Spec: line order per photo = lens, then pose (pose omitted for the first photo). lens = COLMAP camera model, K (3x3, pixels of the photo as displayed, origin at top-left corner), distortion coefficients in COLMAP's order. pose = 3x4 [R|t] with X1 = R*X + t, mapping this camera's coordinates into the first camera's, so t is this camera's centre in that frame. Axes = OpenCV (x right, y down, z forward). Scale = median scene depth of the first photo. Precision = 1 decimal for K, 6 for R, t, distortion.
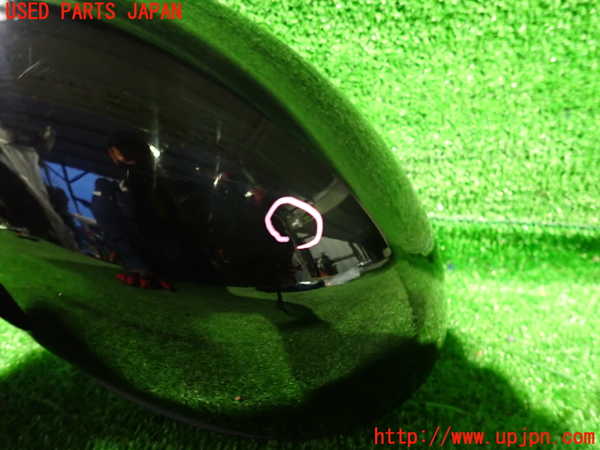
lens RADIAL K [[454.9, 0, 297.6], [0, 454.9, 230.4], [0, 0, 1]] dist [-0.003158, 0.015500]
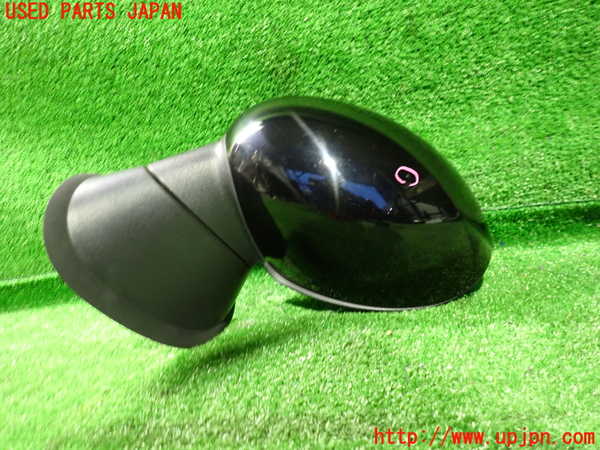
lens RADIAL K [[454.9, 0, 297.7], [0, 454.9, 225.1], [0, 0, 1]] dist [-0.003158, 0.015500]
pose [[0.982085, -0.114481, -0.149674, -0.130192], [0.072707, 0.963001, -0.259505, 0.437943], [0.173845, 0.243974, 0.954073, -0.735146]]
